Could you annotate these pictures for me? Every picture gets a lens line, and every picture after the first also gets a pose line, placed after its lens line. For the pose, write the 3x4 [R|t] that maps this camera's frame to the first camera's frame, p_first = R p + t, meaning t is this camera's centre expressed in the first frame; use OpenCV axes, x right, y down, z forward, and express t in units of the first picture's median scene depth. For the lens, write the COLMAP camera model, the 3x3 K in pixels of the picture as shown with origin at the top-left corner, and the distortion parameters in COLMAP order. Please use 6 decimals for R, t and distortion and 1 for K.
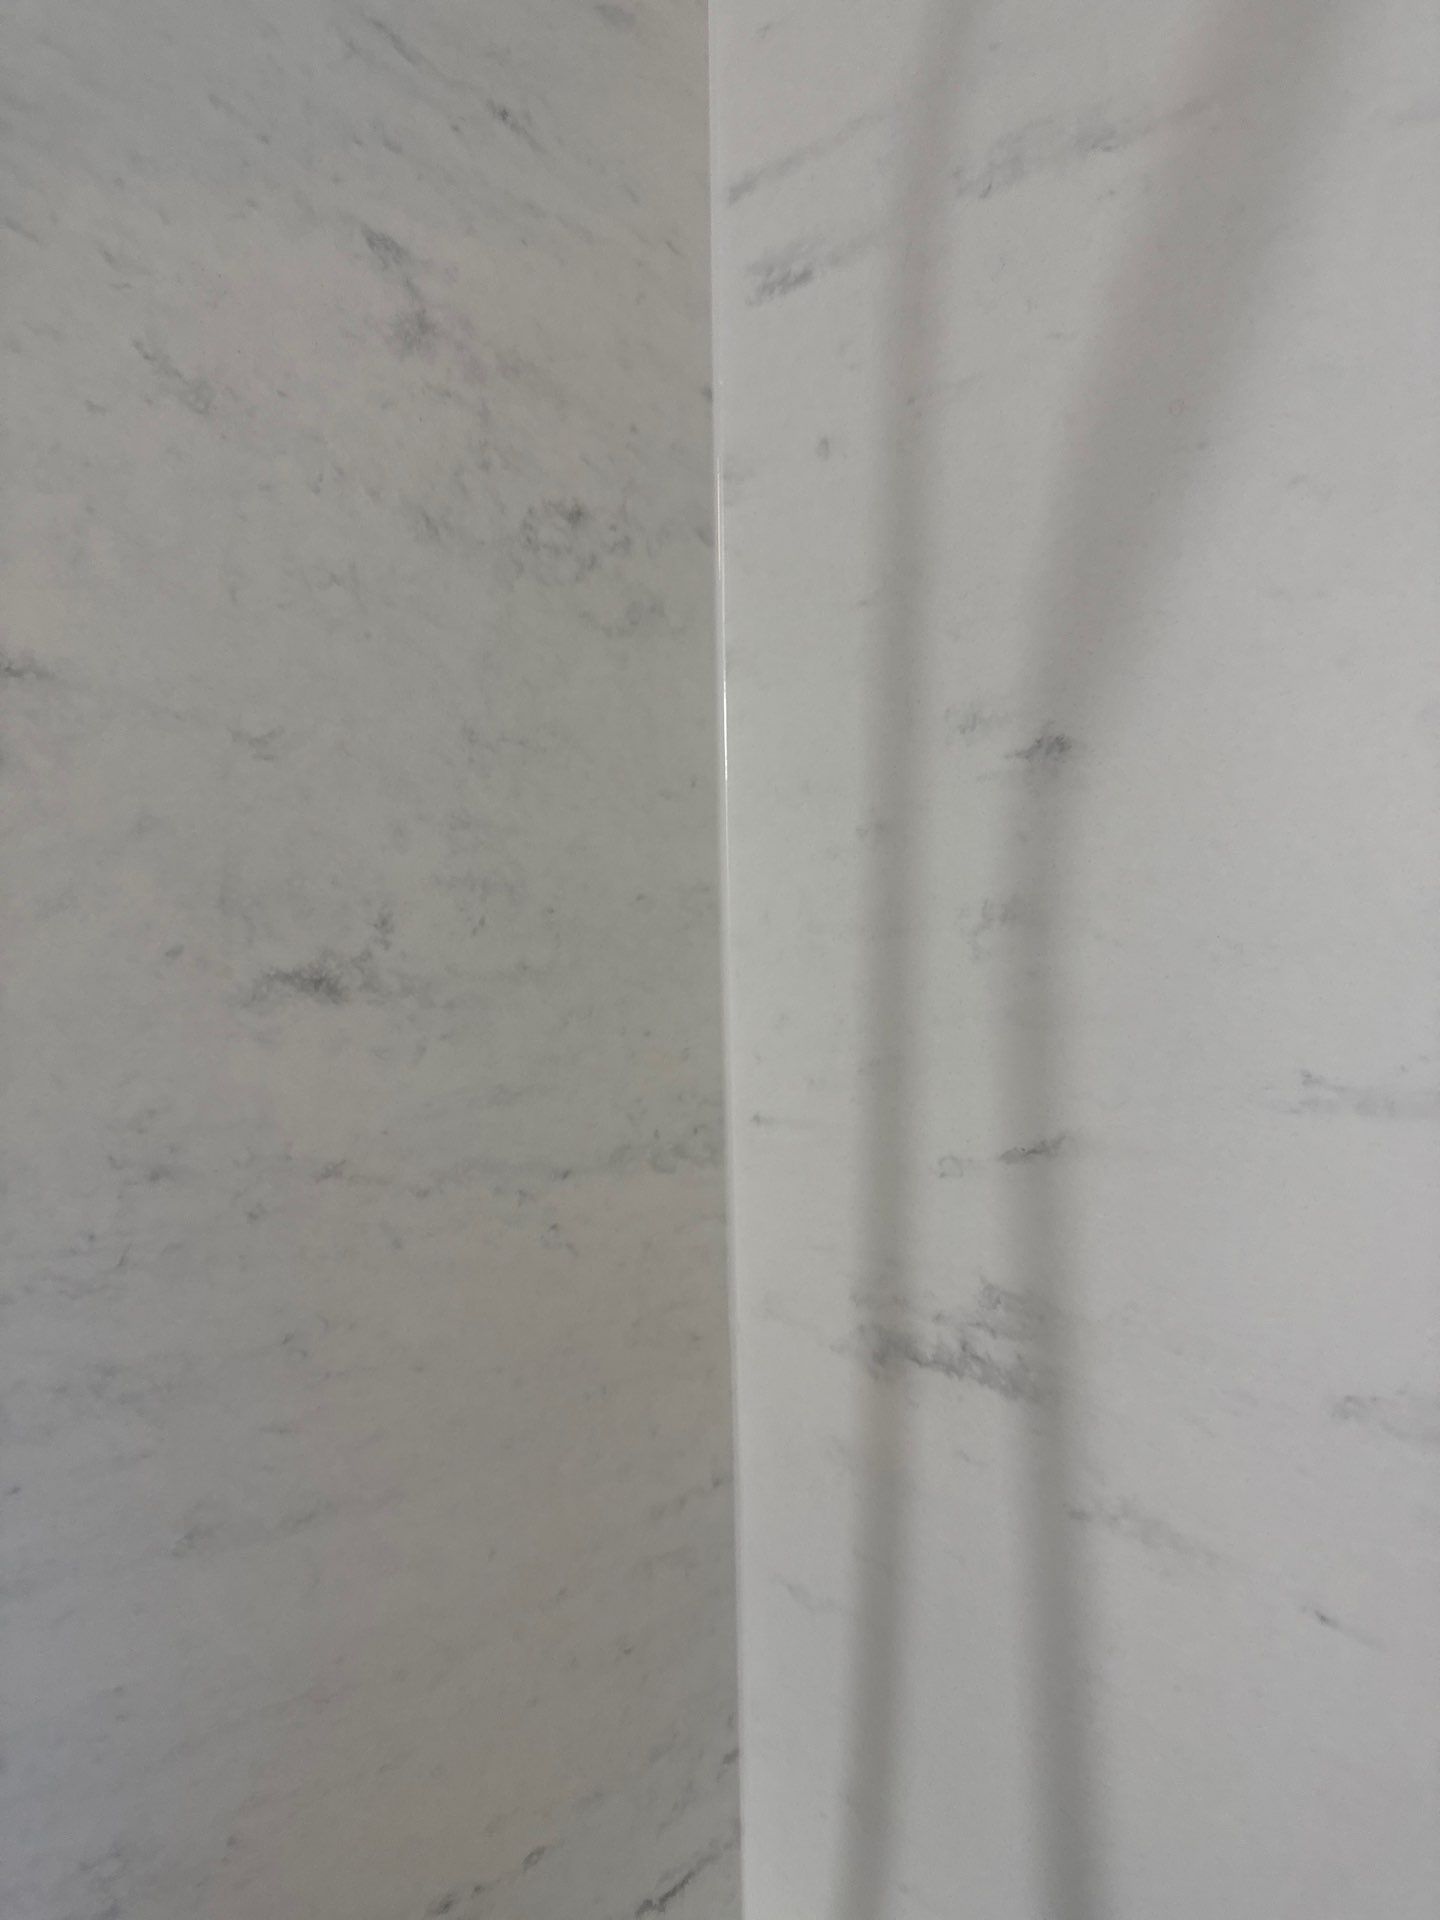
lens RADIAL K [[1478.8, 0, 720.0], [0, 1478.8, 960.0], [0, 0, 1]] dist [-0.009438, -0.001597]
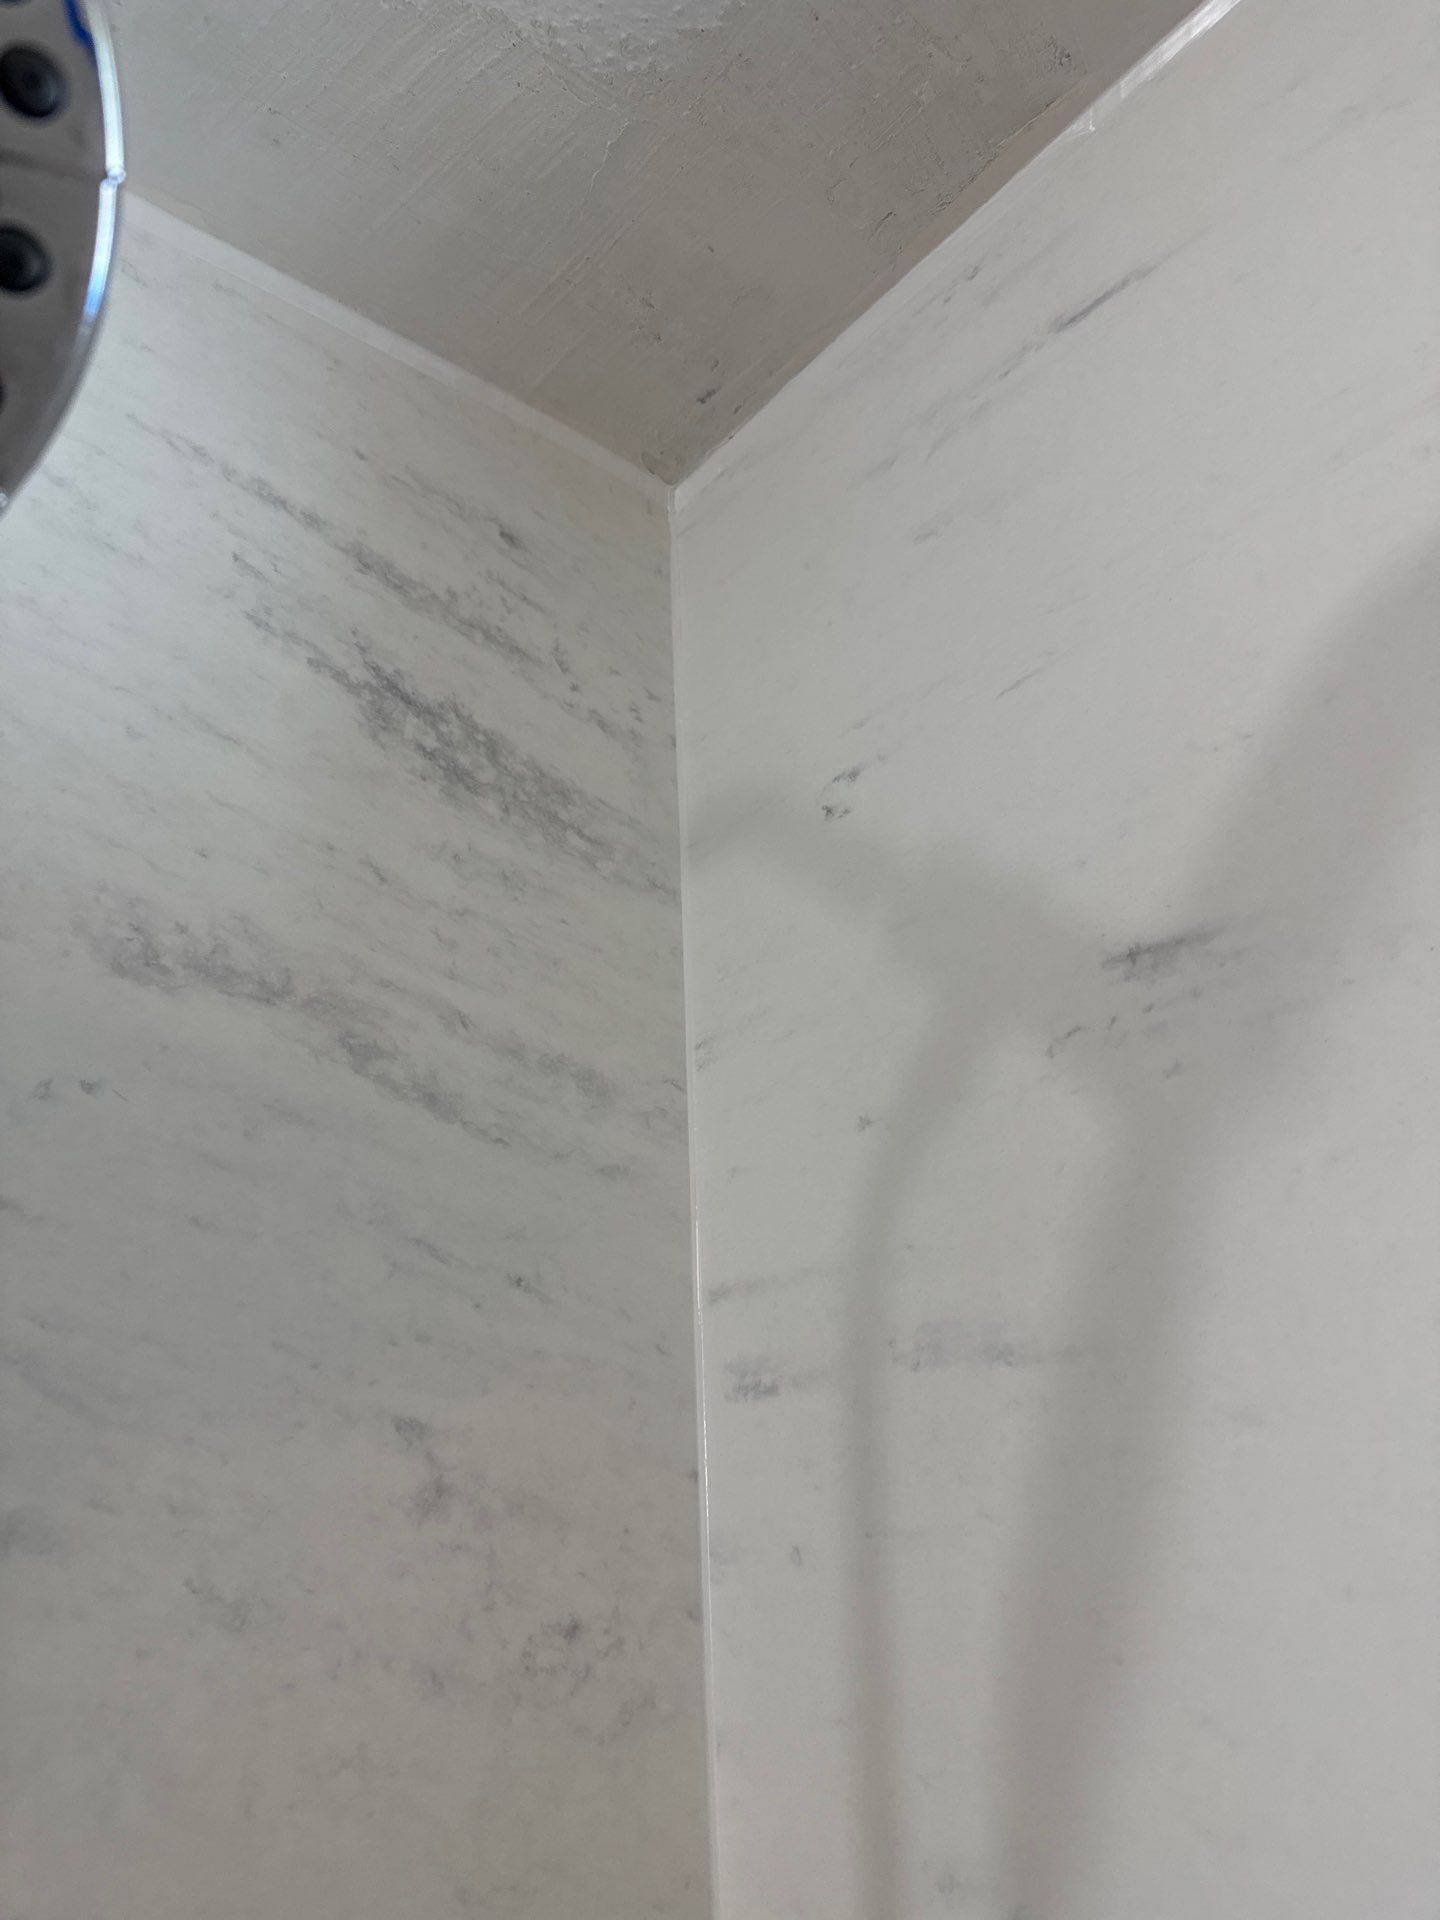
lens RADIAL K [[1416.3, 0, 720.0], [0, 1416.3, 960.0], [0, 0, 1]] dist [-0.007635, -0.008530]
pose [[0.999207, -0.035657, -0.017727, 0.051206], [0.024508, 0.901544, -0.431992, -0.307480], [0.031385, 0.431215, 0.901703, -0.168250]]
